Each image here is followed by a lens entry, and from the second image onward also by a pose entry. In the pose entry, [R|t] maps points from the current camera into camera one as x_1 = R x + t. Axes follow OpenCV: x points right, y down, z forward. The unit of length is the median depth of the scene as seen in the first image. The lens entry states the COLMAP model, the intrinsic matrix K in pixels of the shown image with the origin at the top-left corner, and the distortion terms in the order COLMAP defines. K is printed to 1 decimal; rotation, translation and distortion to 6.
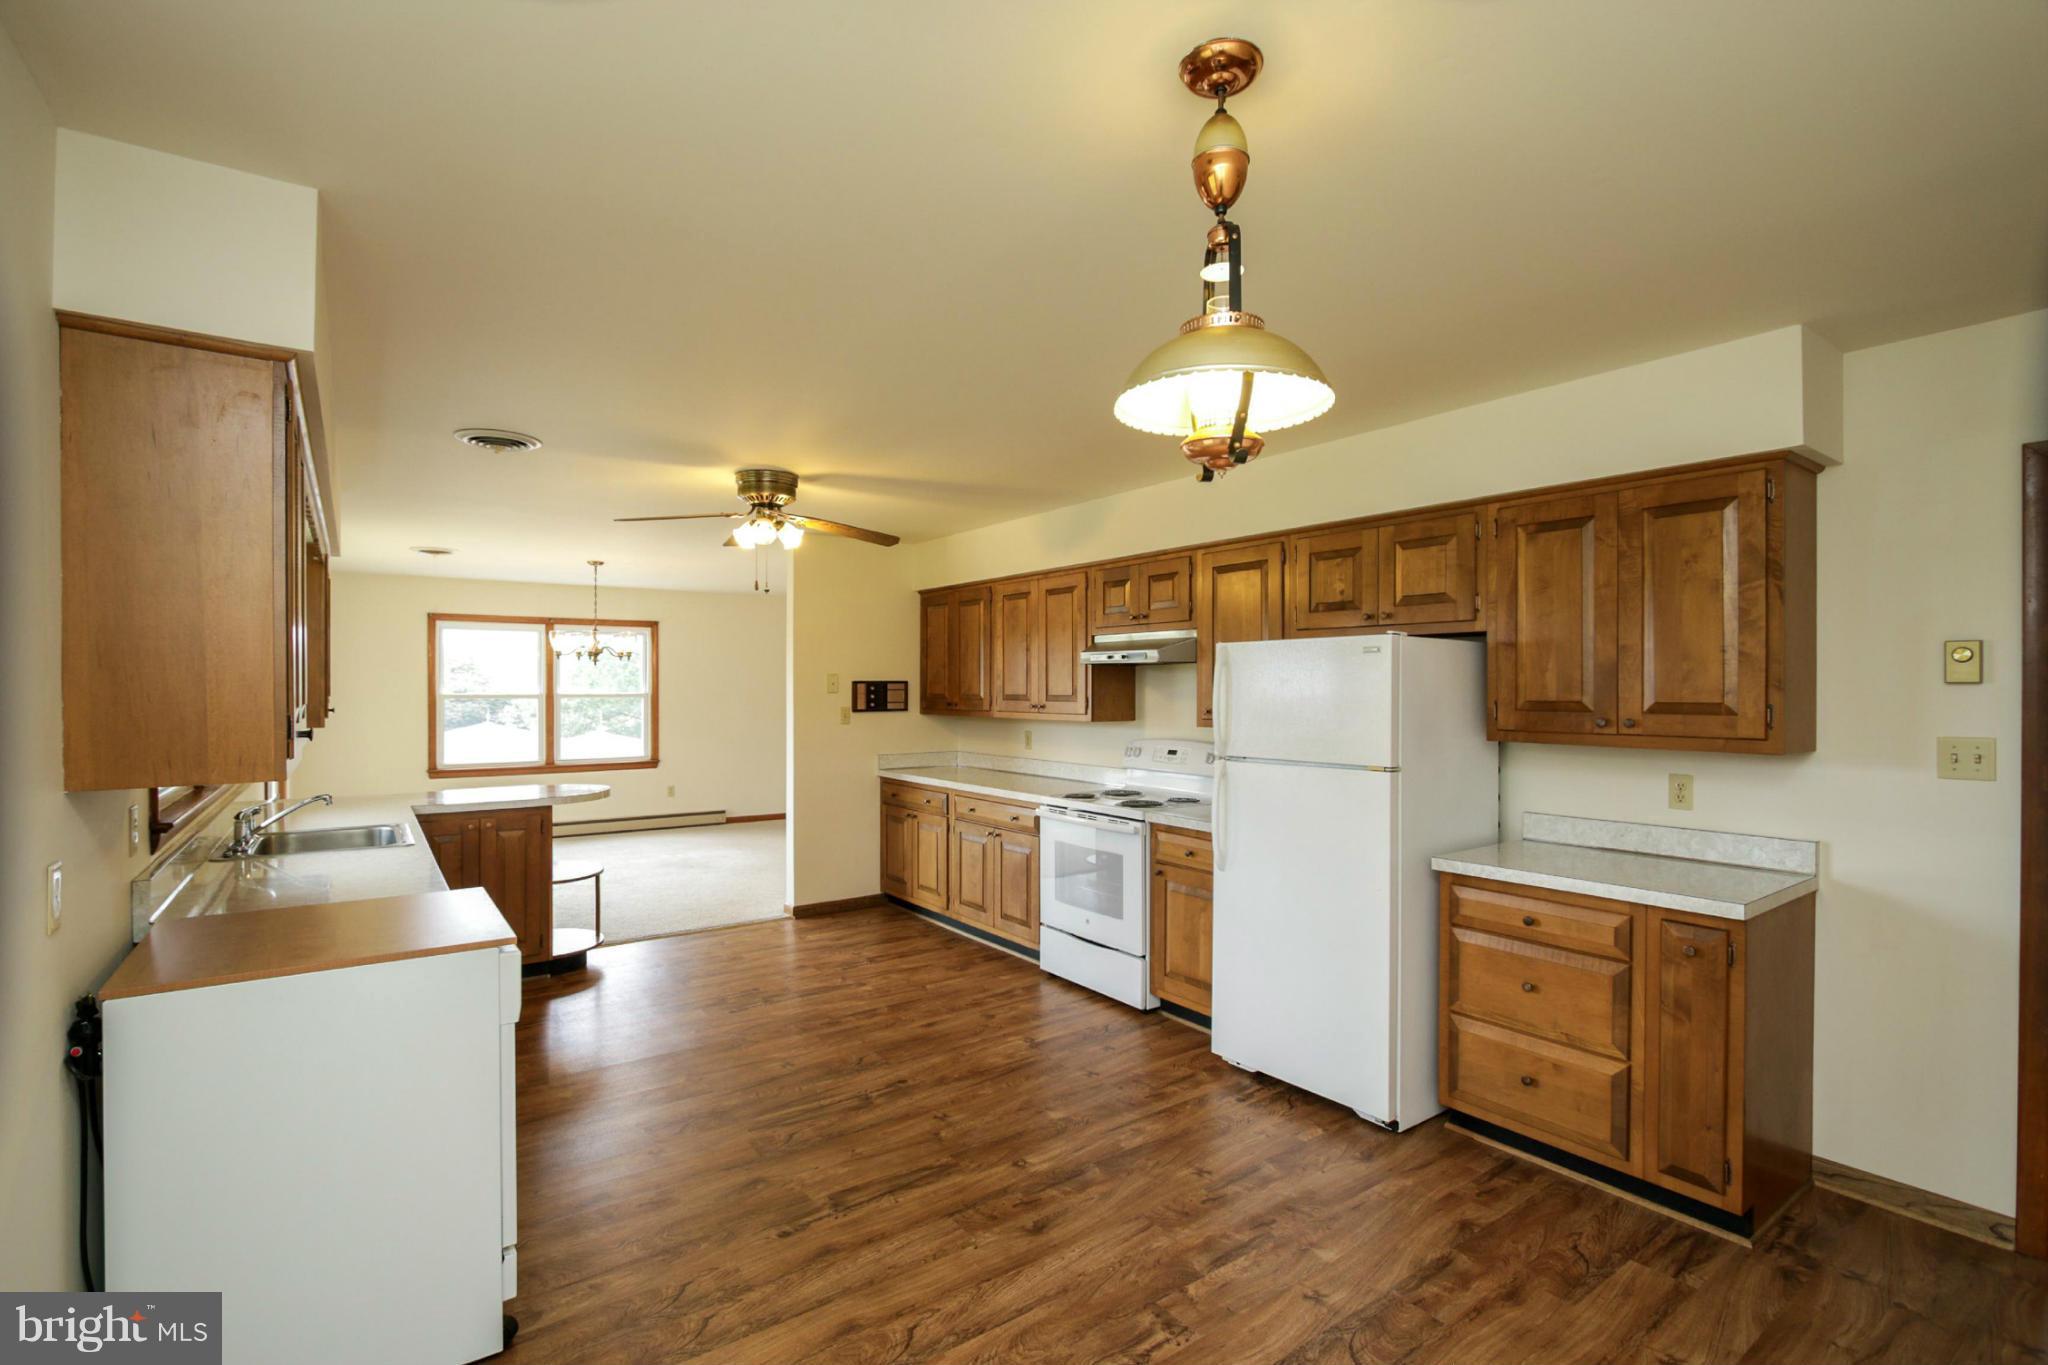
lens RADIAL K [[934.2, 0, 1023.5], [0, 934.2, 693.8], [0, 0, 1]] dist [-0.012710, 0.000316]
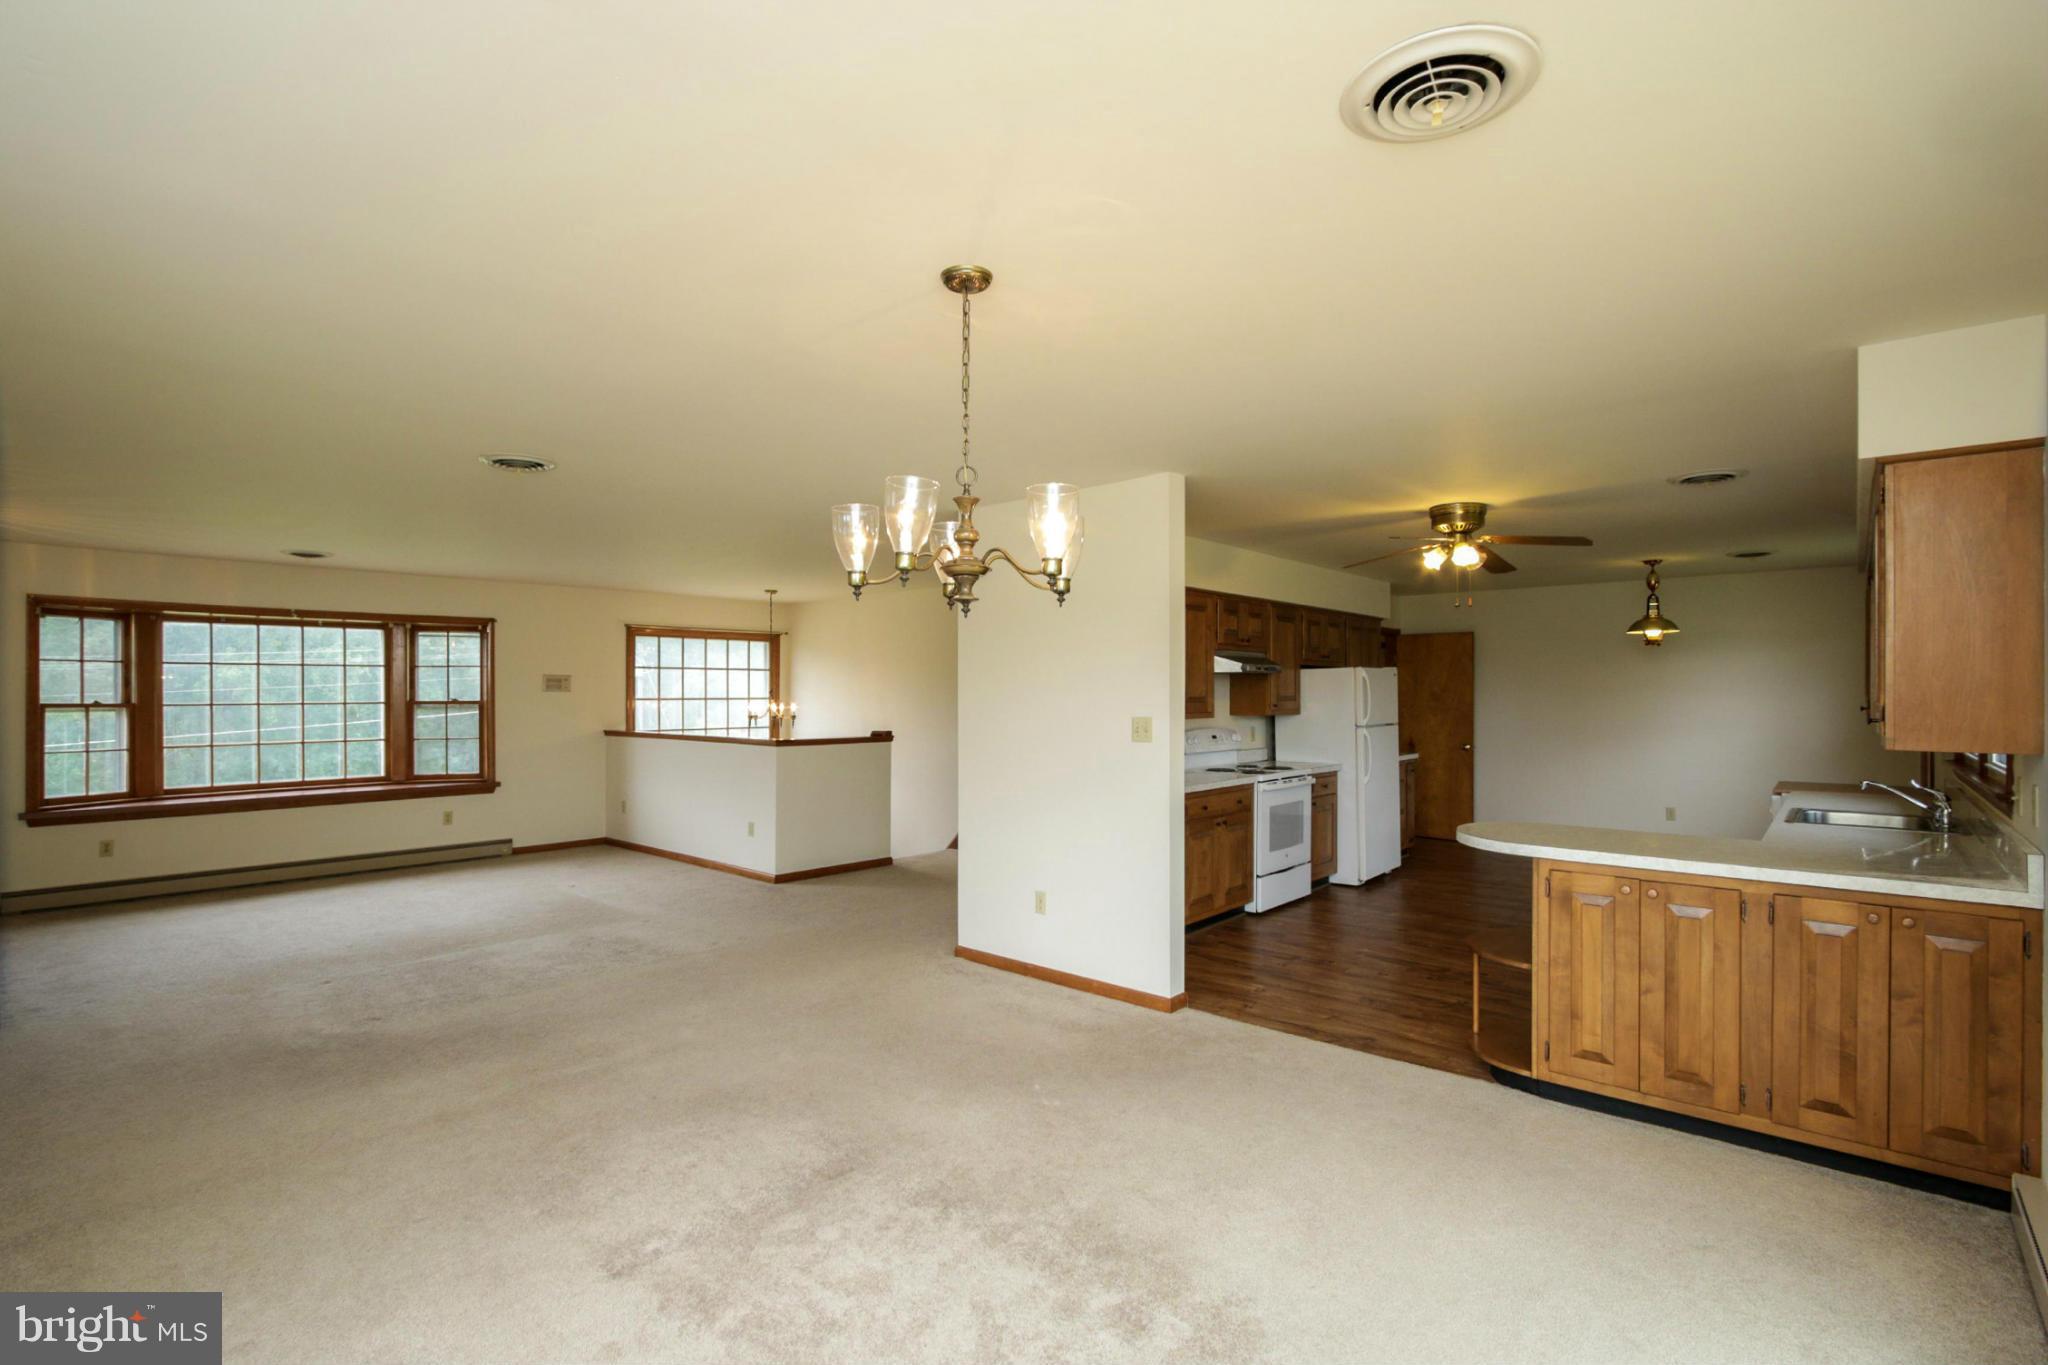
lens RADIAL K [[934.2, 0, 1023.5], [0, 934.2, 693.8], [0, 0, 1]] dist [-0.012710, 0.000316]
pose [[-0.208657, 0.003840, 0.977981, -1.337053], [0.012708, 0.999919, -0.001215, -0.004020], [-0.977906, 0.012175, -0.208689, 1.833677]]
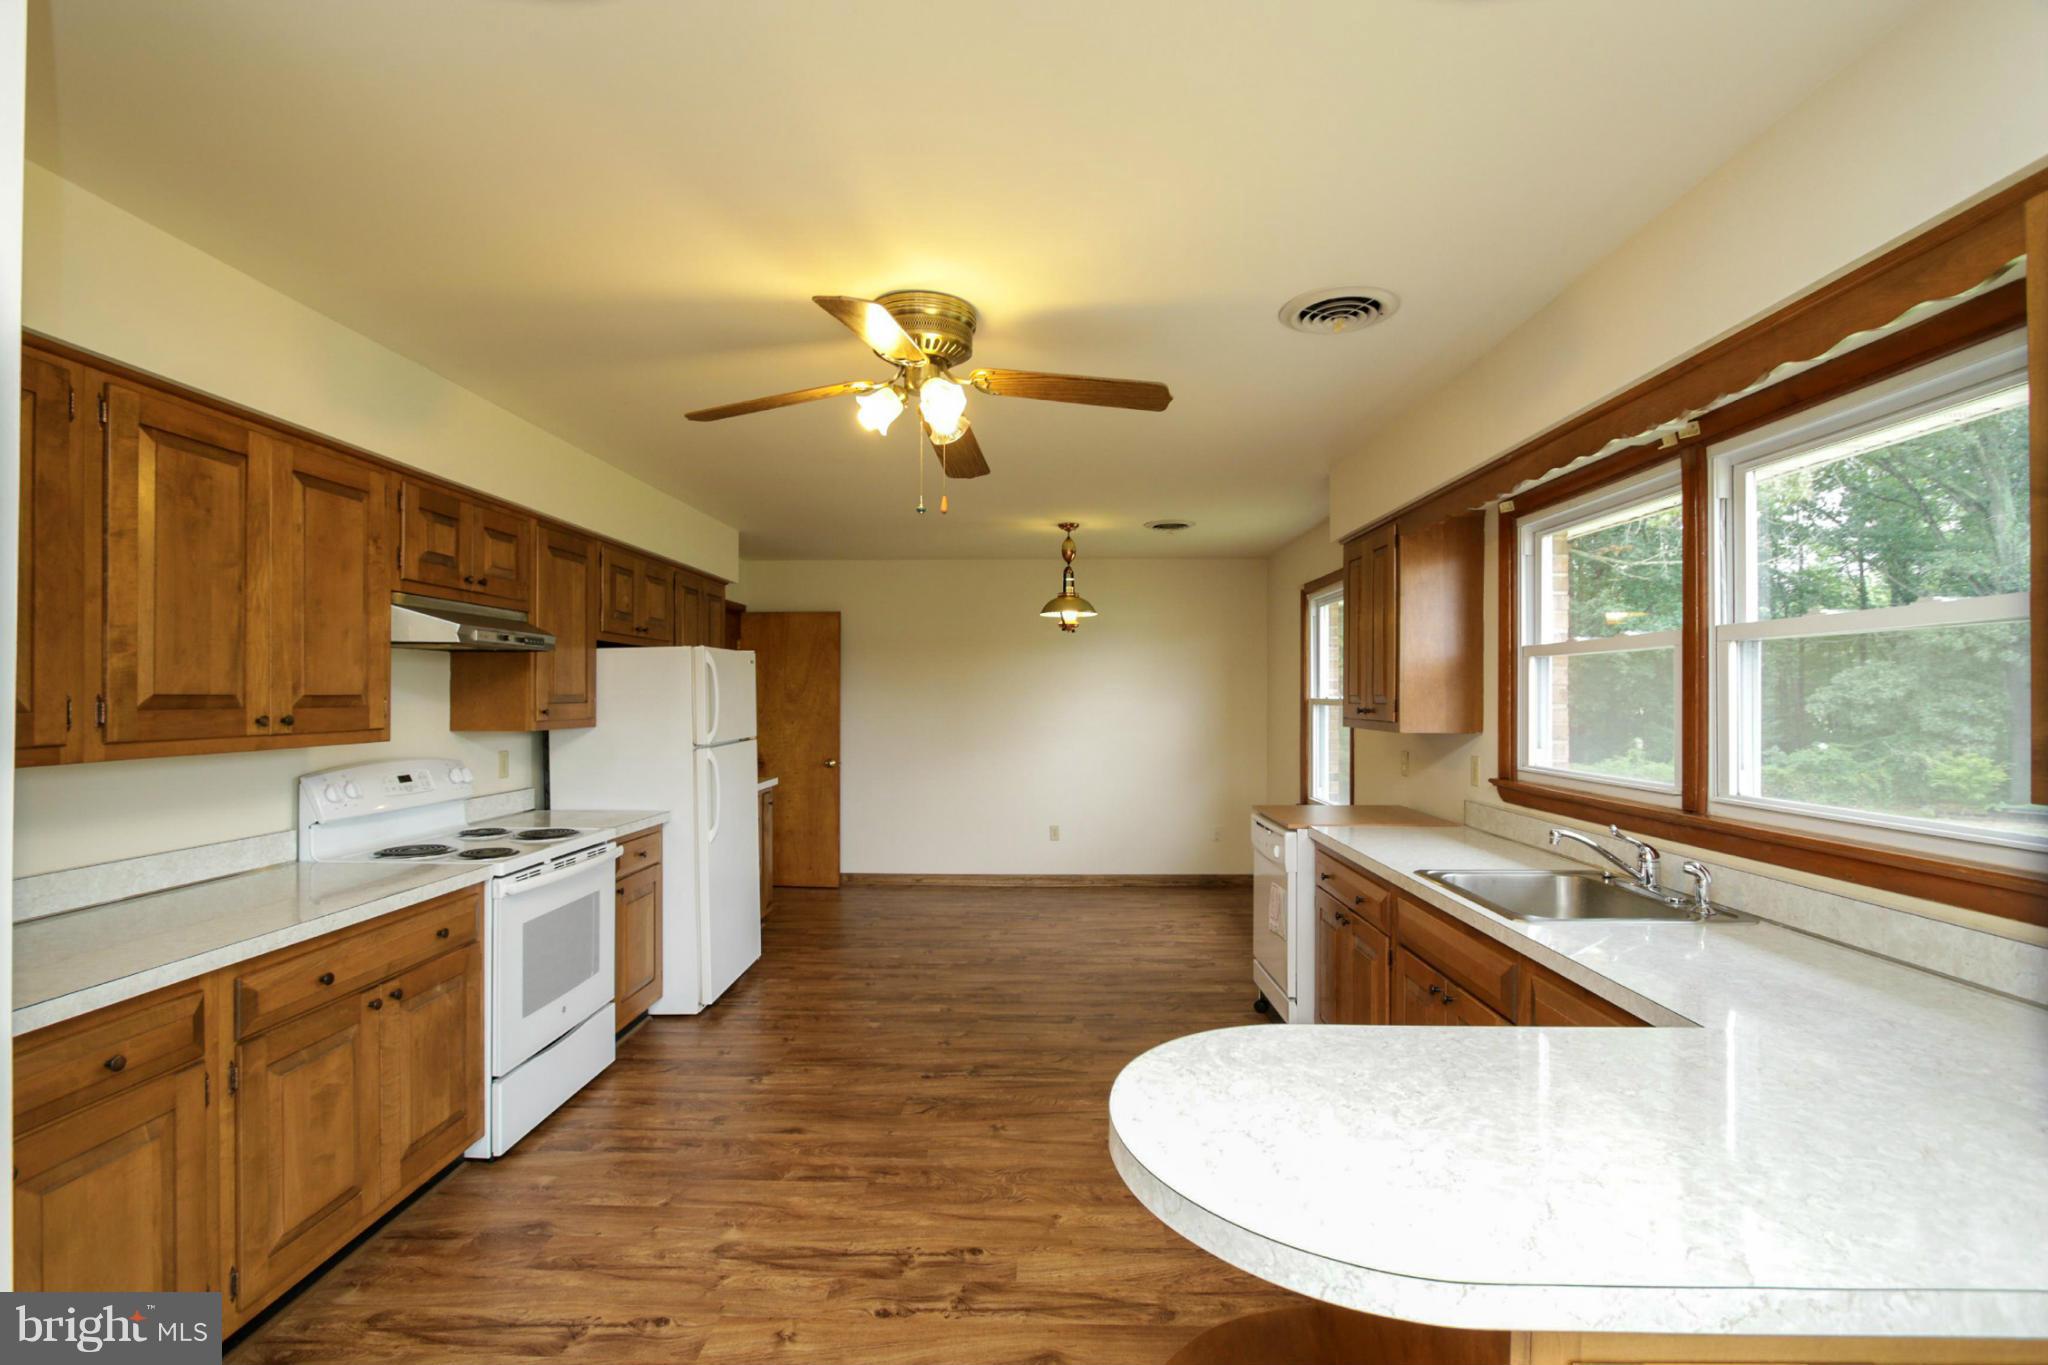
lens RADIAL K [[934.2, 0, 1023.5], [0, 934.2, 693.8], [0, 0, 1]] dist [-0.012710, 0.000316]
pose [[-0.792268, 0.002962, 0.610166, -0.700915], [0.007964, 0.999953, 0.005487, 0.002011], [-0.610121, 0.009206, -0.792255, 1.469718]]
